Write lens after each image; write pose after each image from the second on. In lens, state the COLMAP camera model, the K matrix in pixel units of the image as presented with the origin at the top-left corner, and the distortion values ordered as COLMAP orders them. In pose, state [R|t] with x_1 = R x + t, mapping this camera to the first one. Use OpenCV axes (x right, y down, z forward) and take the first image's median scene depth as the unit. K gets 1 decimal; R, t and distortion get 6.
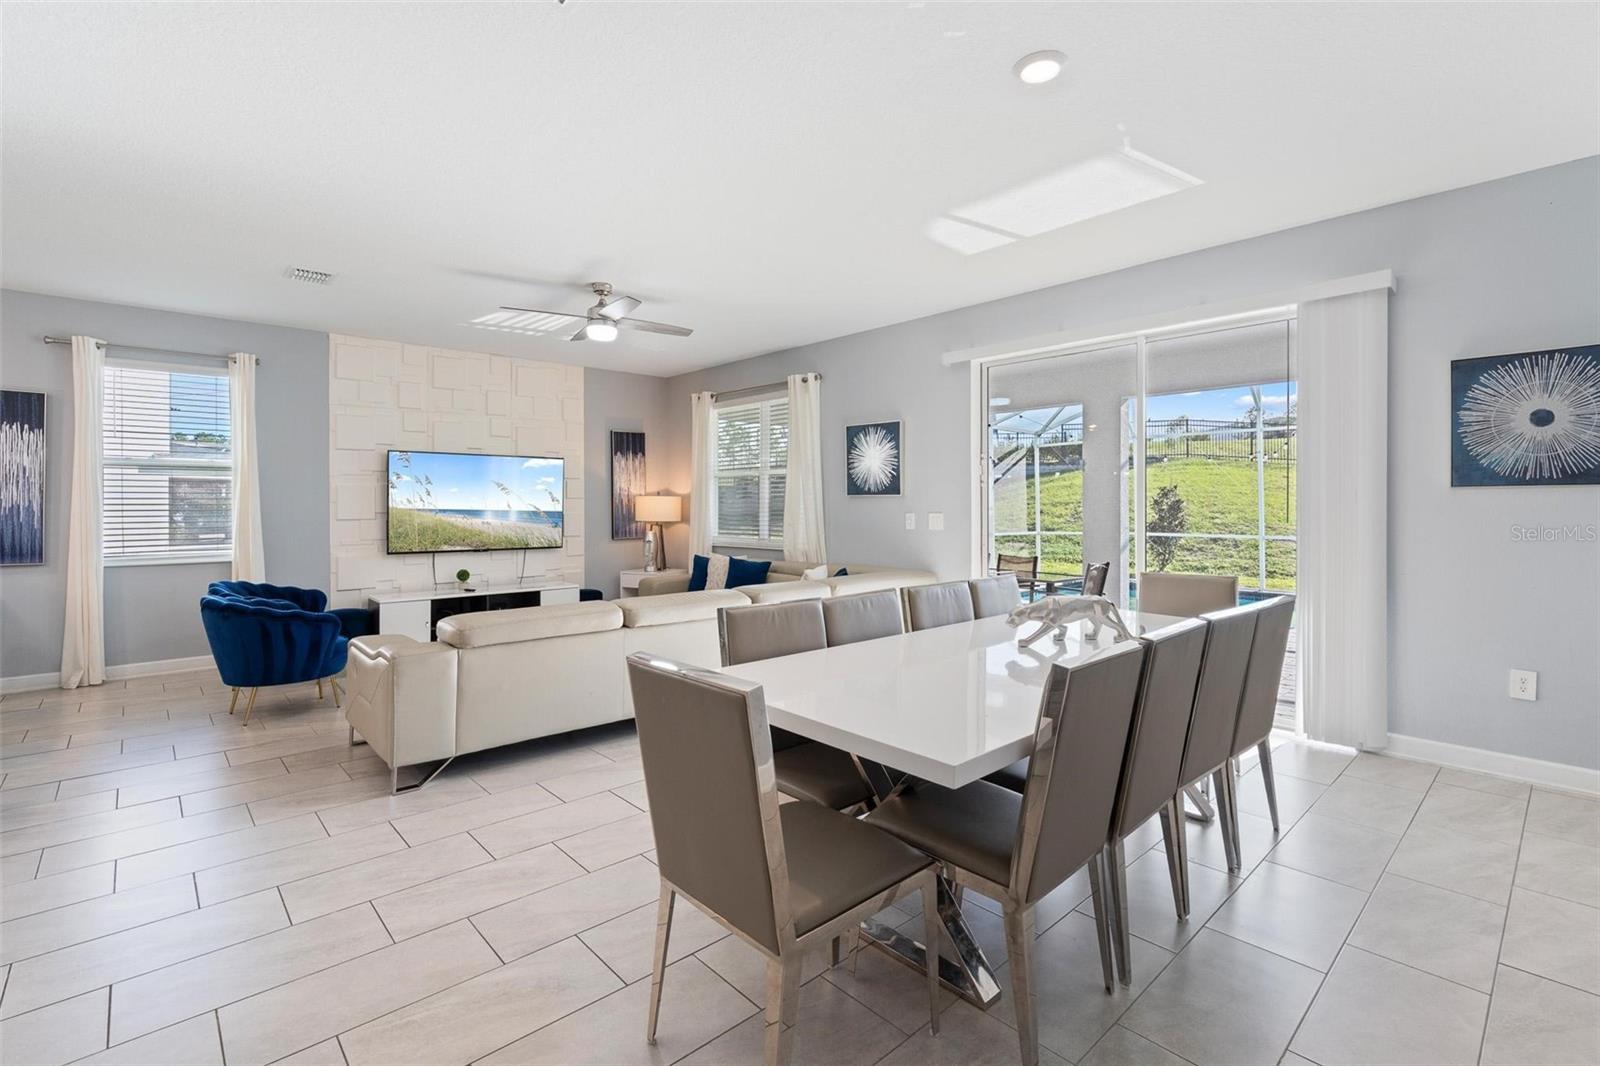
lens RADIAL K [[728.2, 0, 792.7], [0, 728.2, 504.9], [0, 0, 1]] dist [-0.000842, 0.000270]
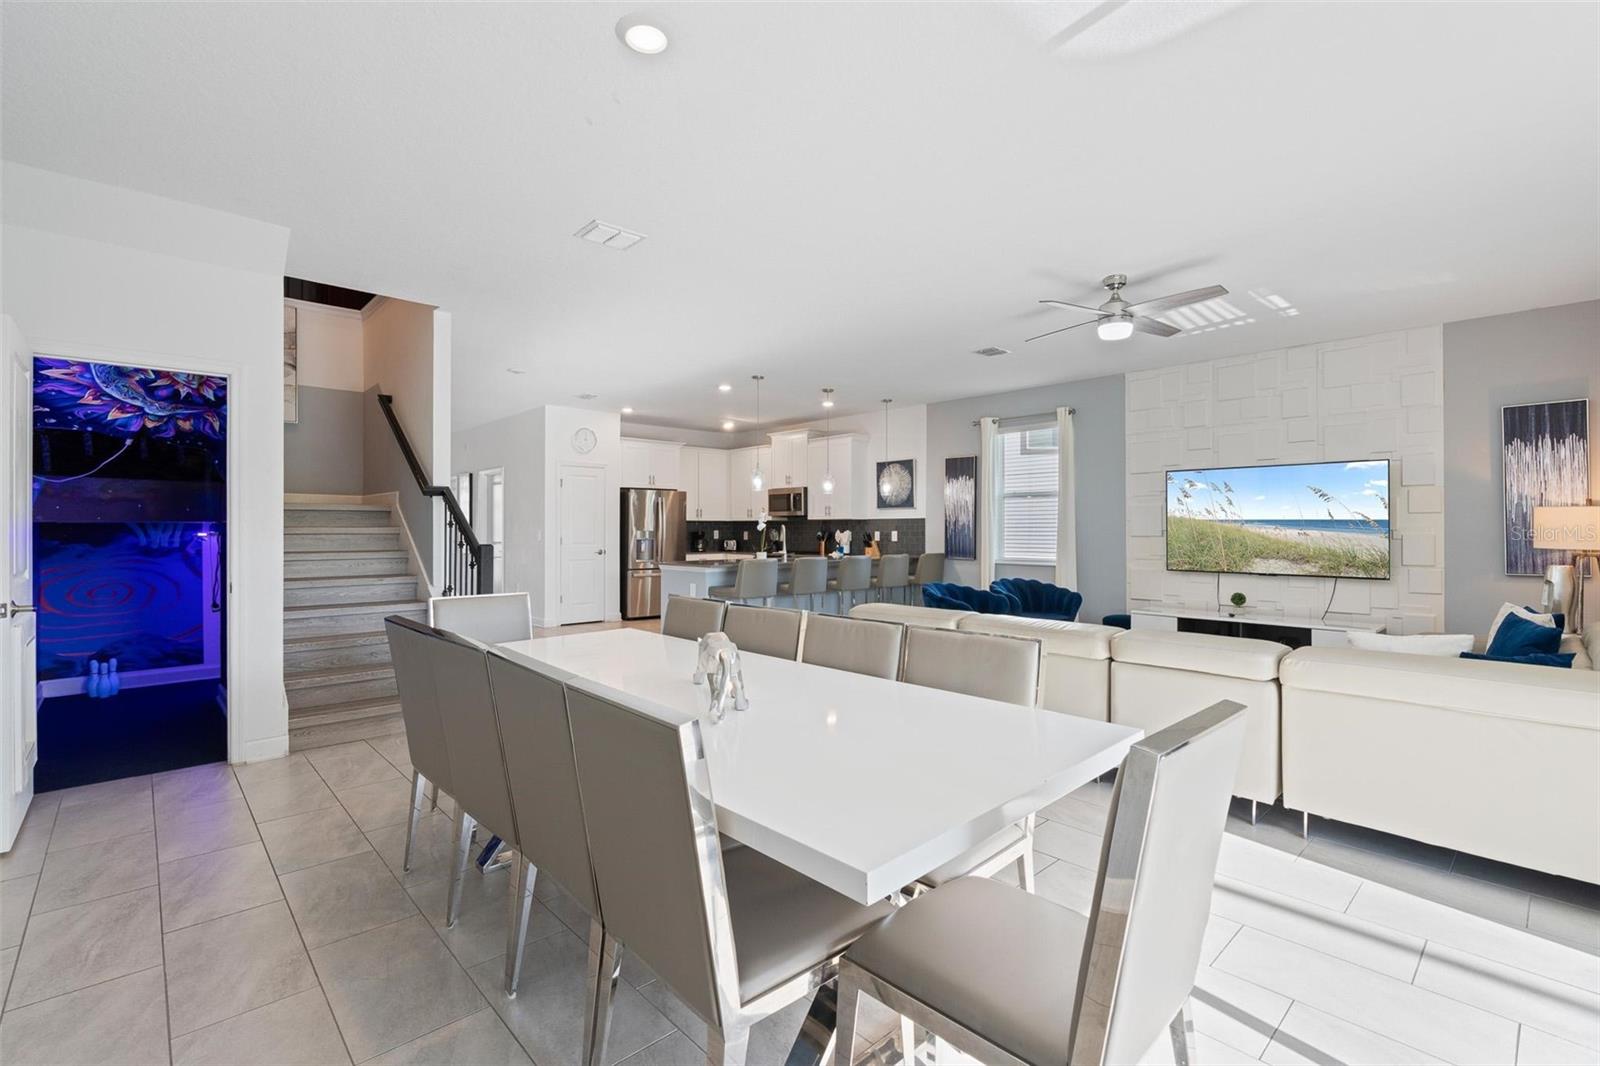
lens RADIAL K [[724.6, 0, 800.0], [0, 724.6, 533.0], [0, 0, 1]] dist [0.001167, 0.000276]
pose [[0.016606, 0.008917, -0.999822, 0.461645], [-0.000096, 0.999960, 0.008917, 0.005025], [0.999862, -0.000052, 0.016606, 0.433752]]
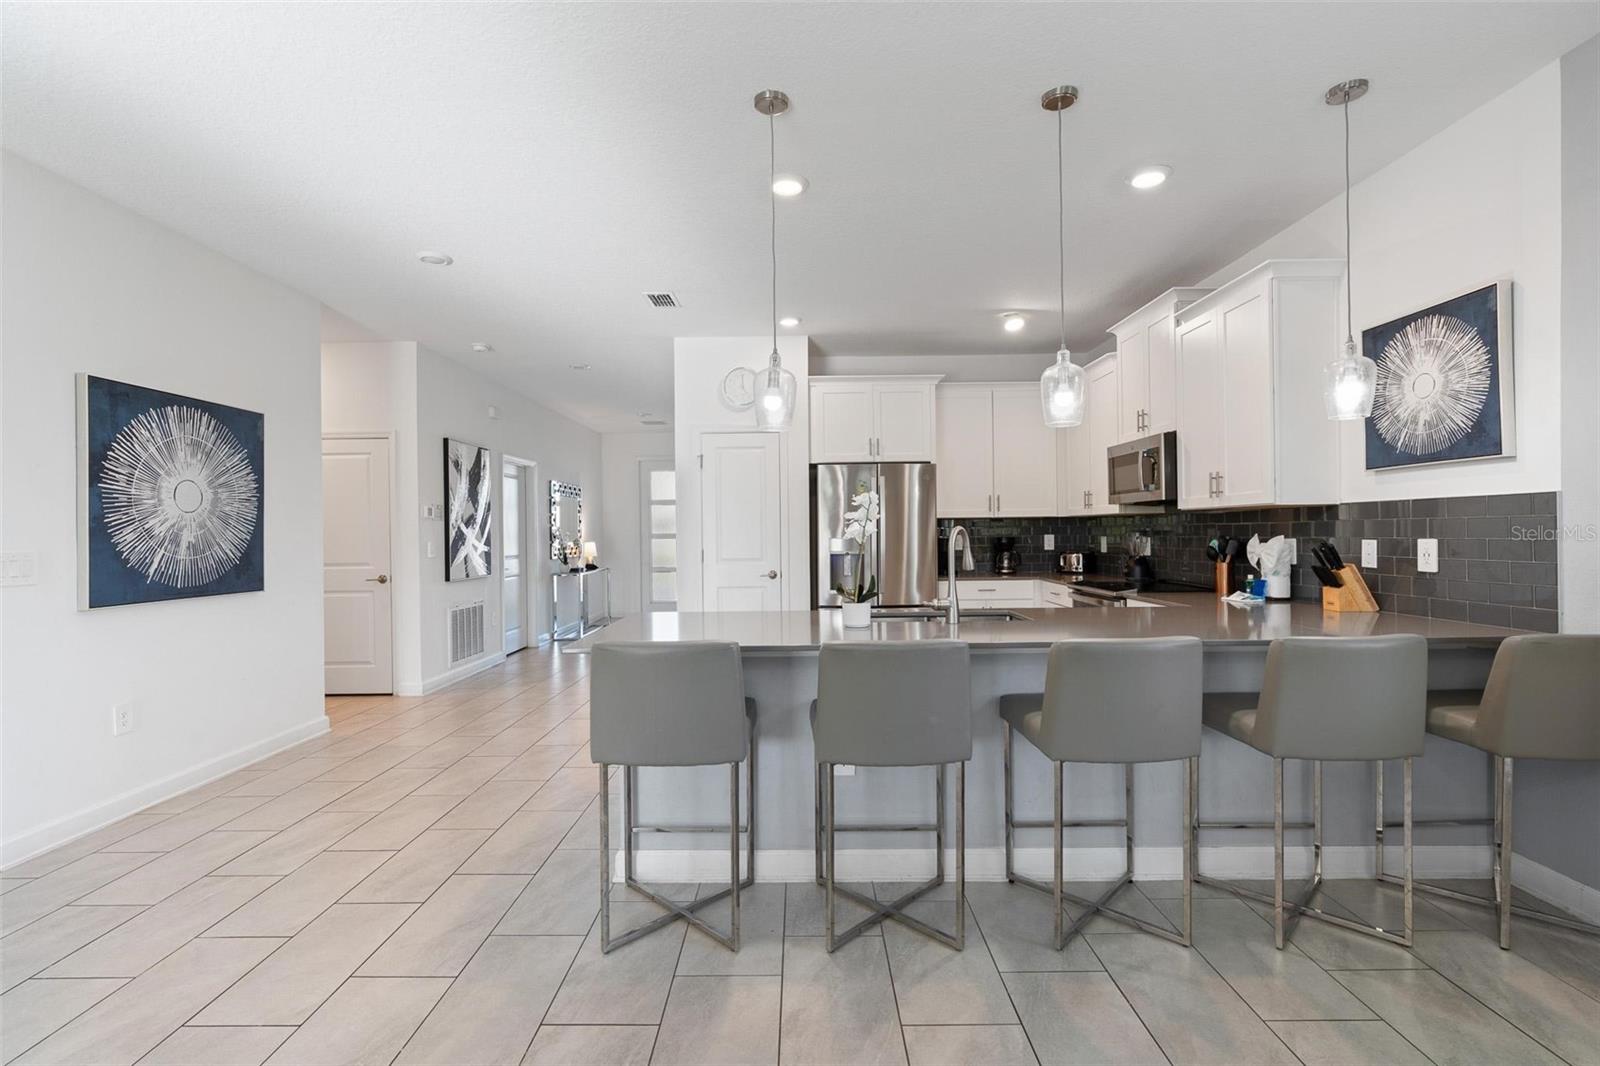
lens RADIAL K [[726.2, 0, 800.0], [0, 726.2, 533.0], [0, 0, 1]] dist [0.000981, 0.000481]
pose [[-0.674191, 0.012765, -0.738447, -0.346338], [0.012598, 0.999904, 0.005783, 0.003093], [0.738450, -0.005404, -0.674287, 0.650574]]
